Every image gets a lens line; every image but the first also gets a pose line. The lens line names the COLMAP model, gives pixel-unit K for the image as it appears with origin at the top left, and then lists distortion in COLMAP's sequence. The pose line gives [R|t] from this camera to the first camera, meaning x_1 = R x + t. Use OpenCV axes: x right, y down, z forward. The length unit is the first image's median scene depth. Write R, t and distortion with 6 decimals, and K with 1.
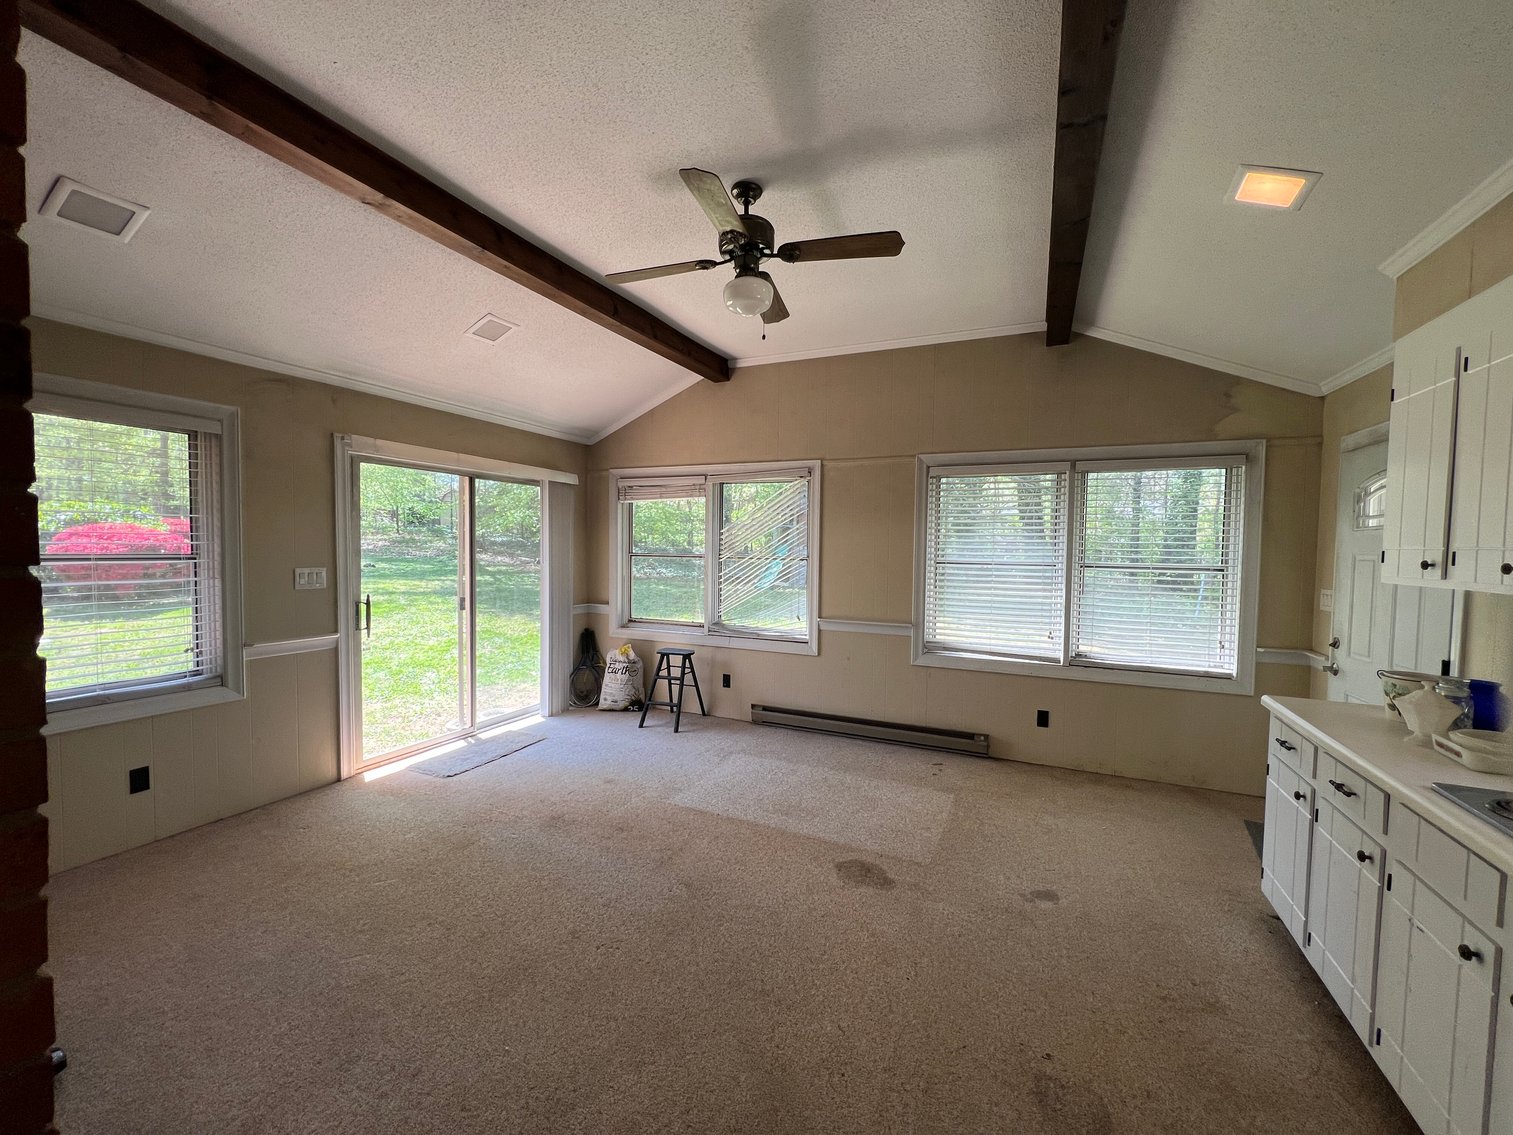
lens RADIAL K [[608.7, 0, 754.4], [0, 608.7, 571.1], [0, 0, 1]] dist [0.000334, 0.000192]
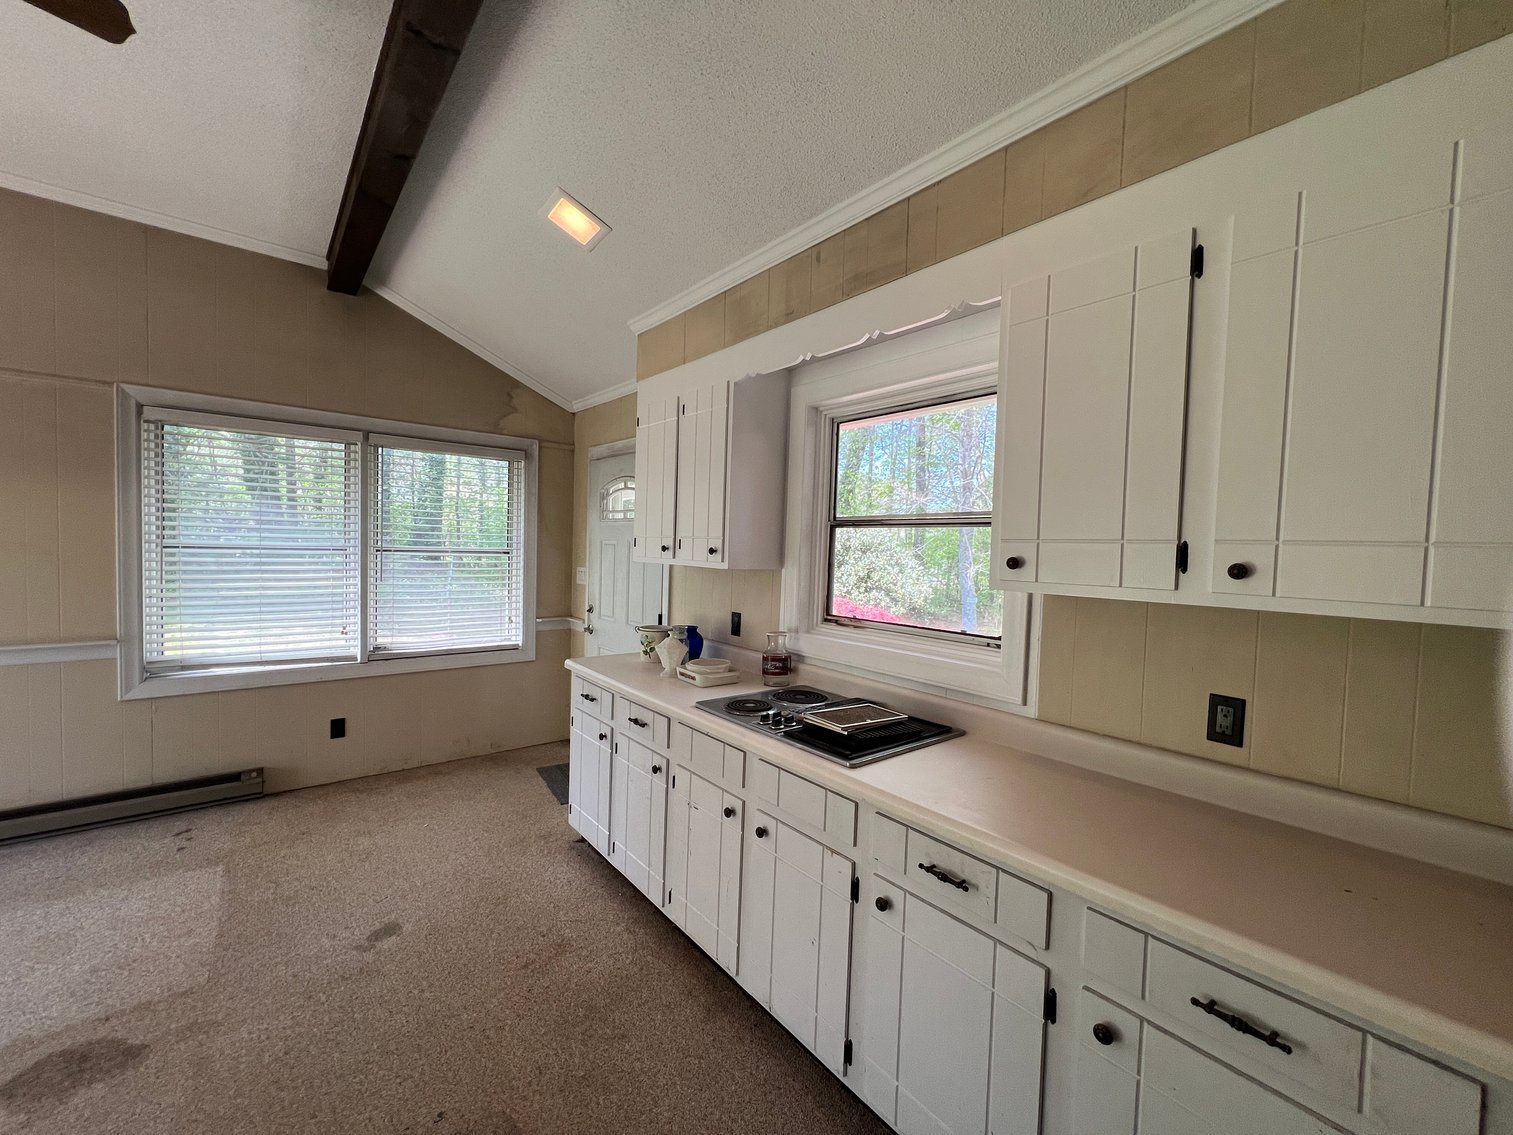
lens RADIAL K [[608.7, 0, 750.1], [0, 608.7, 570.1], [0, 0, 1]] dist [0.000334, 0.000192]
pose [[0.436941, -0.038386, 0.898671, -0.040547], [0.013280, 0.999255, 0.036226, -0.004415], [-0.899392, -0.003894, 0.437126, 0.118382]]
